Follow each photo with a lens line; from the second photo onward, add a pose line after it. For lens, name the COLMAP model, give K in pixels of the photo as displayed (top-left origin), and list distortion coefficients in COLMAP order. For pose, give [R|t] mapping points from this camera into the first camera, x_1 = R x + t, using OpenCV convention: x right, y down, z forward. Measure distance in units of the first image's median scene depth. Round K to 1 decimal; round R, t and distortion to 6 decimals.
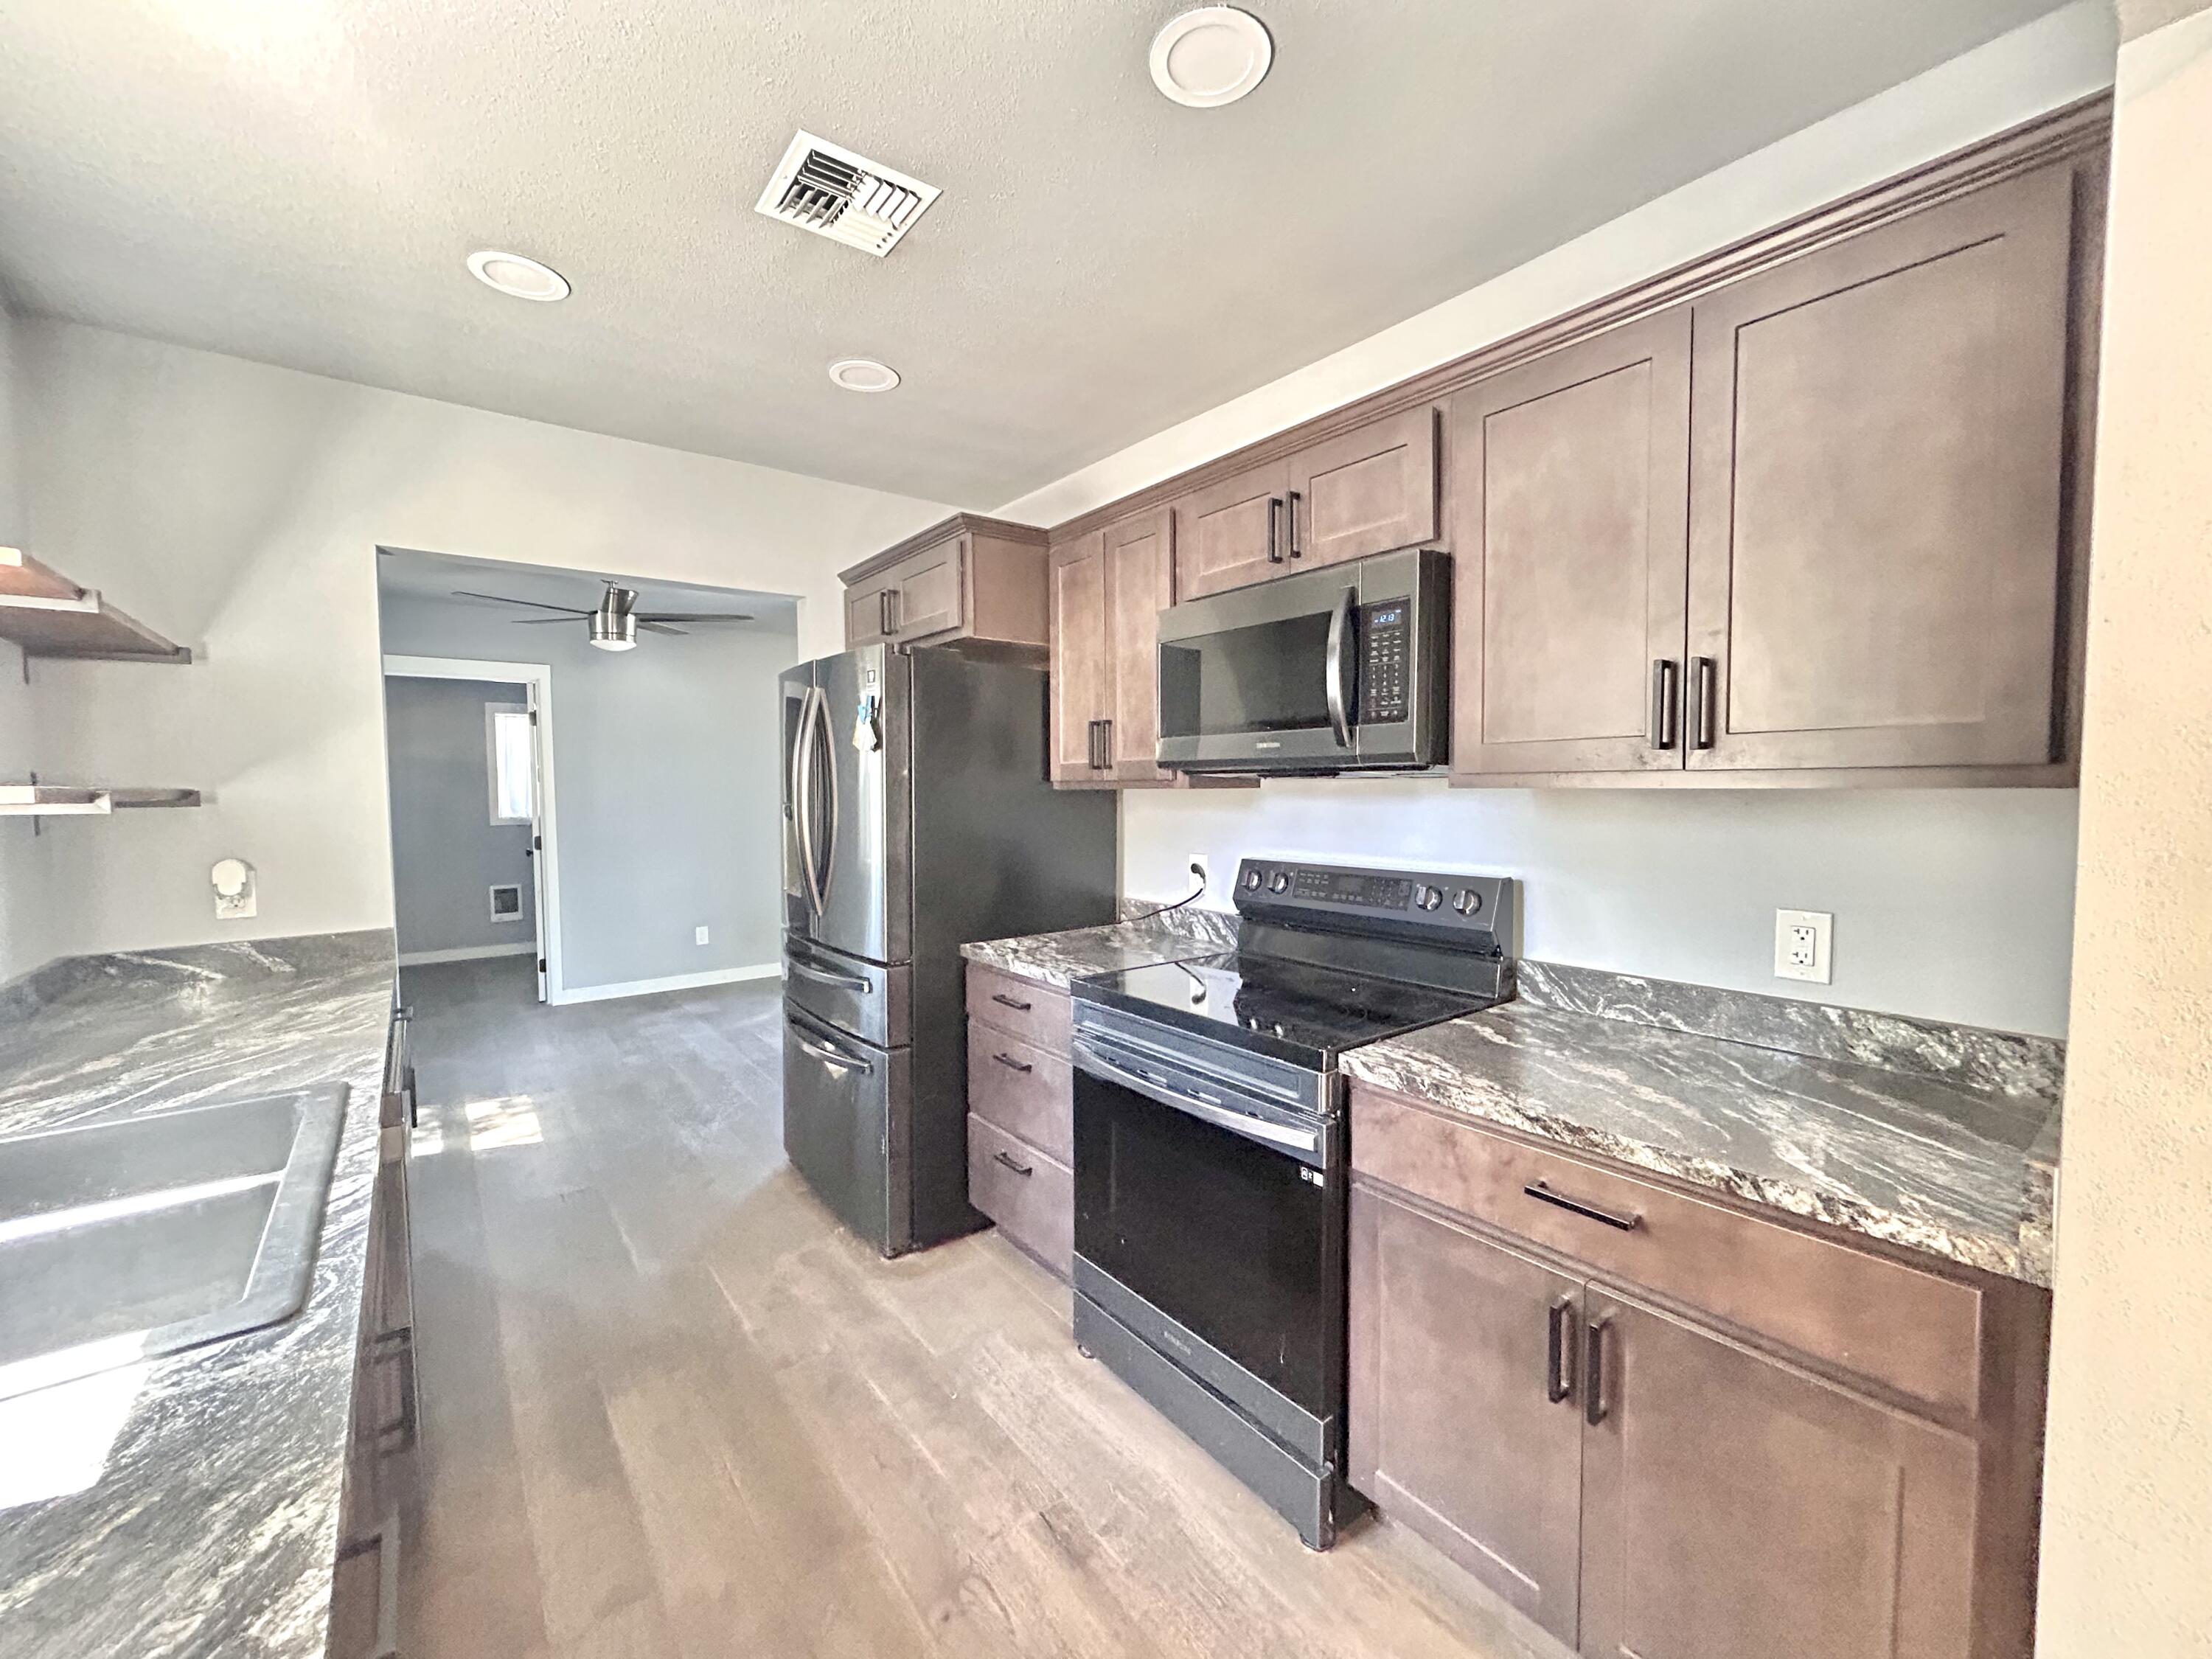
lens RADIAL K [[899.6, 0, 1106.0], [0, 899.6, 829.5], [0, 0, 1]] dist [-0.000538, 0.000053]
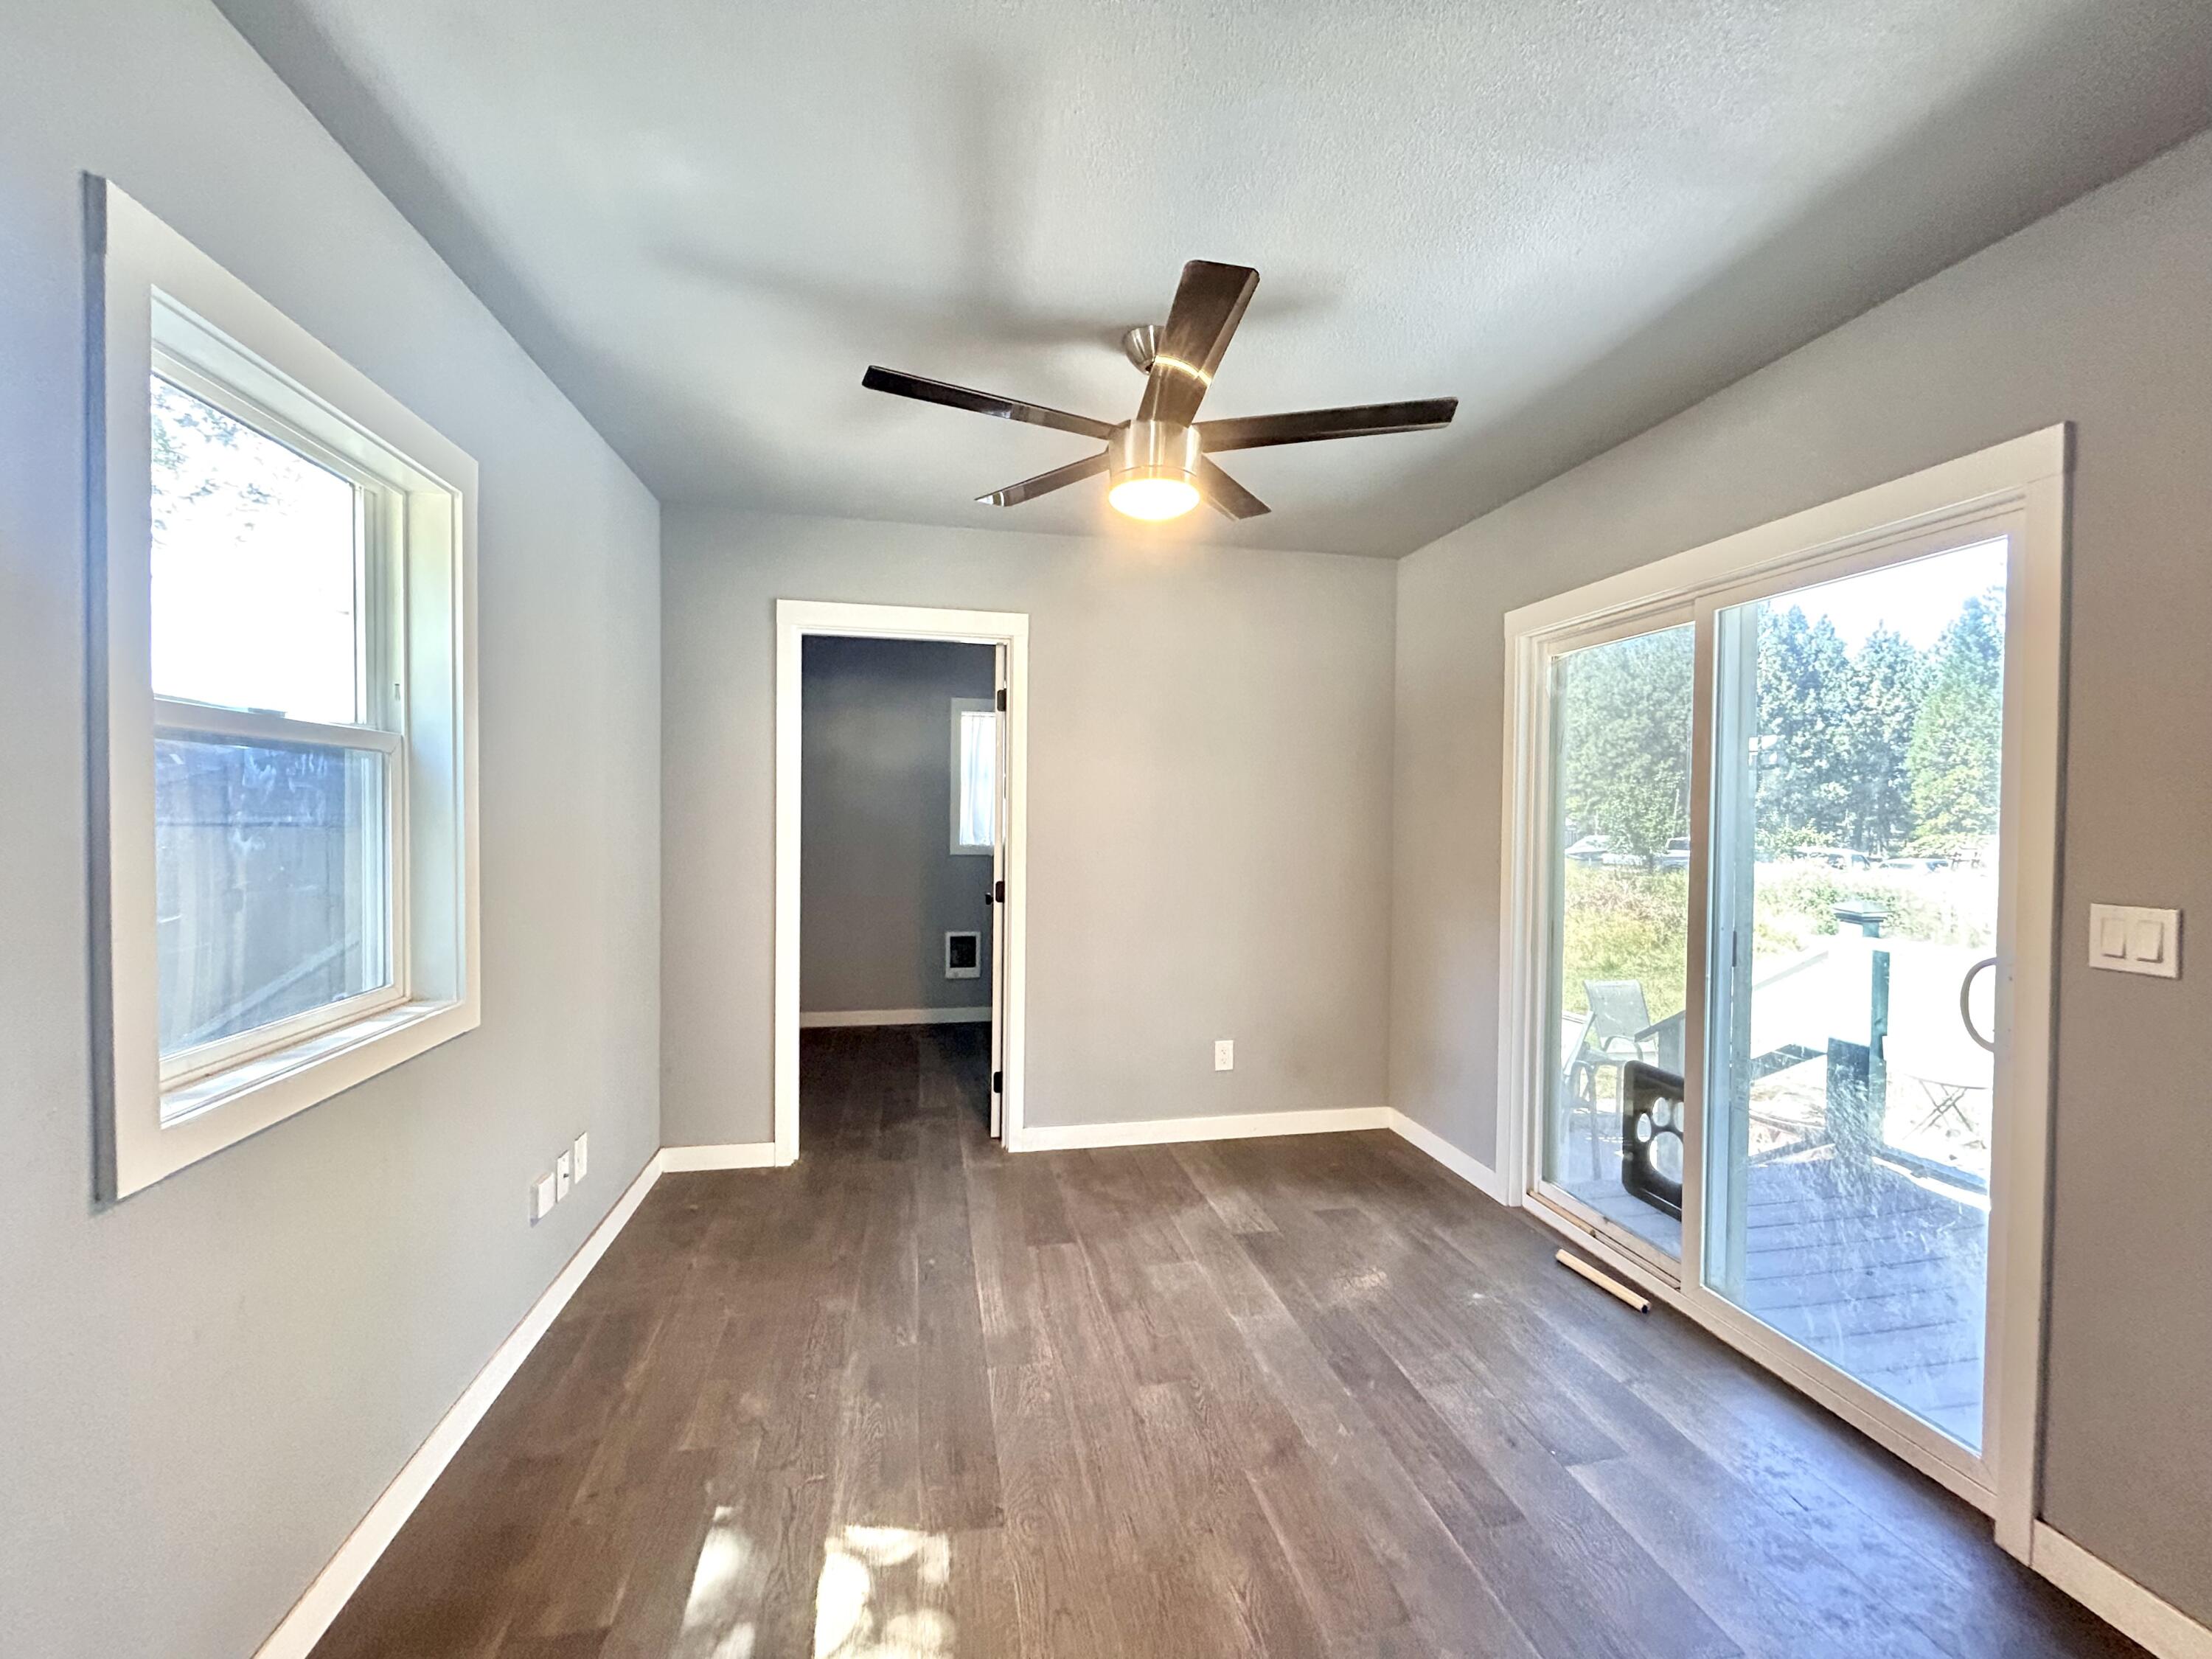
lens RADIAL K [[899.6, 0, 1106.0], [0, 899.6, 829.5], [0, 0, 1]] dist [-0.000538, 0.000053]
pose [[0.900397, 0.025553, -0.434318, -0.281428], [-0.038617, 0.999027, -0.021281, -0.018968], [0.433352, 0.035933, 0.900508, 0.446825]]
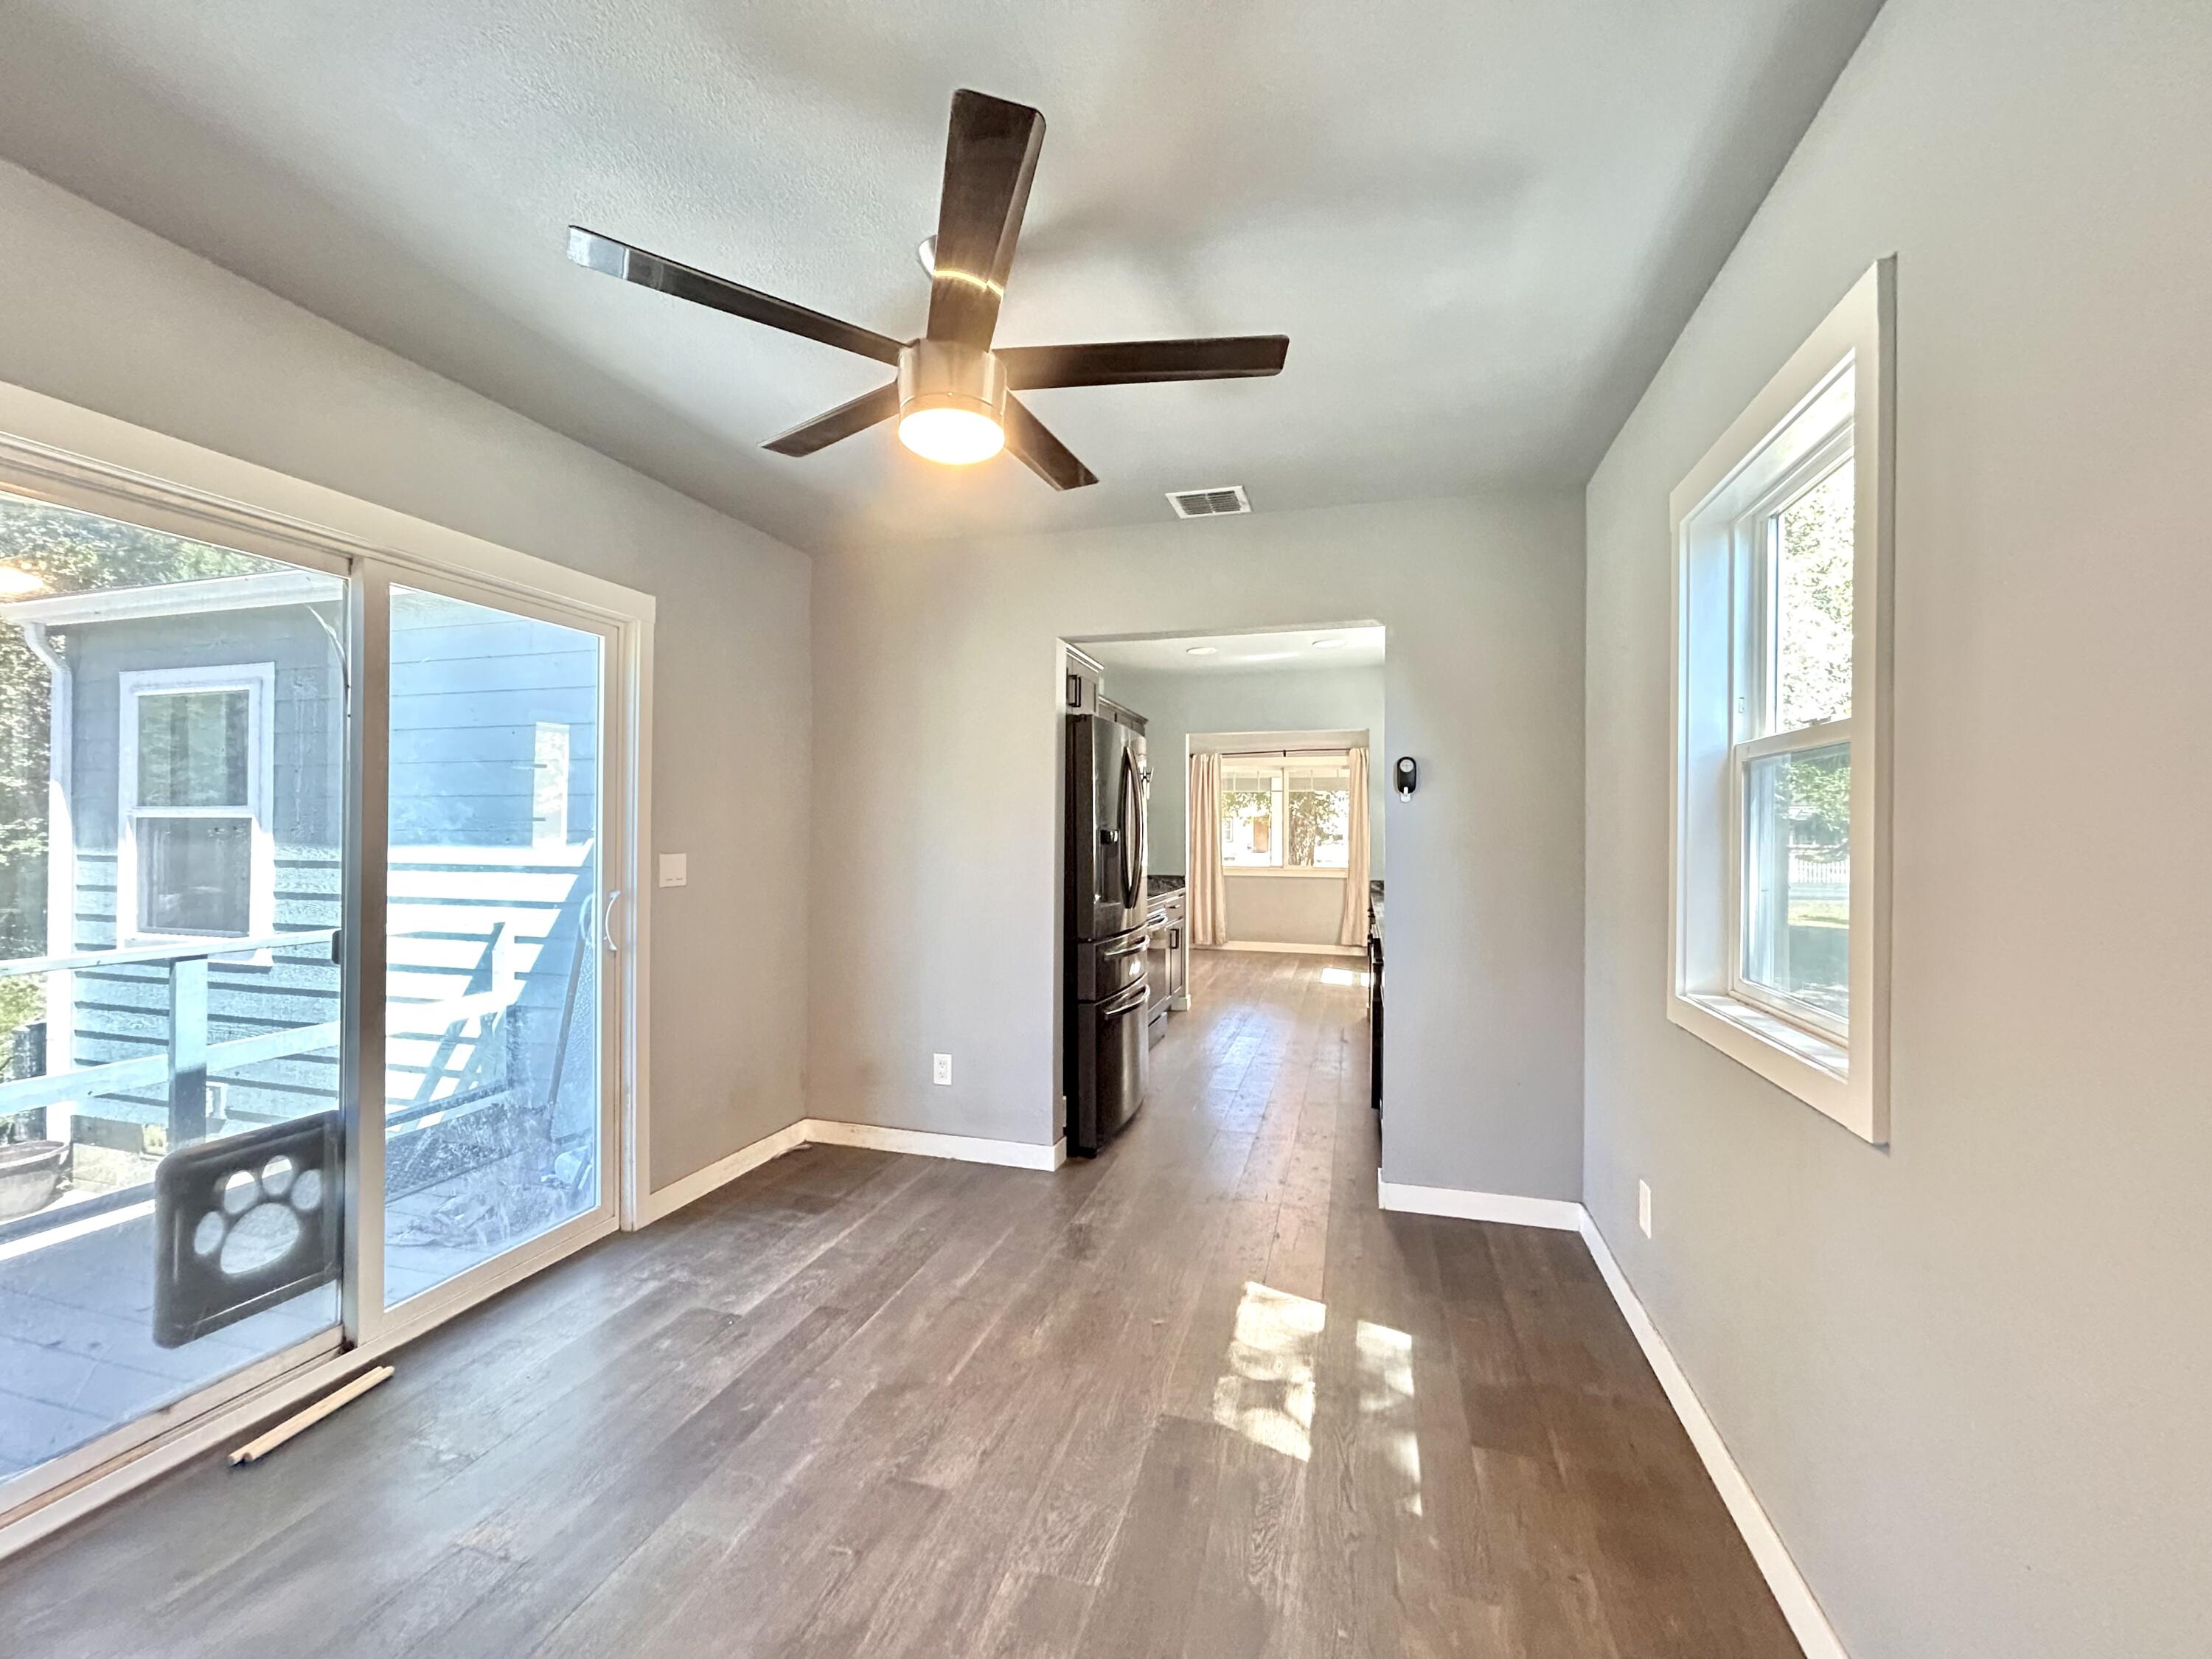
lens RADIAL K [[899.6, 0, 1106.0], [0, 899.6, 829.5], [0, 0, 1]] dist [-0.000538, 0.000053]
pose [[-0.595370, 0.004829, 0.803437, -0.701166], [0.040753, 0.998876, 0.024196, -0.030099], [-0.802418, 0.047148, -0.594898, 0.919566]]
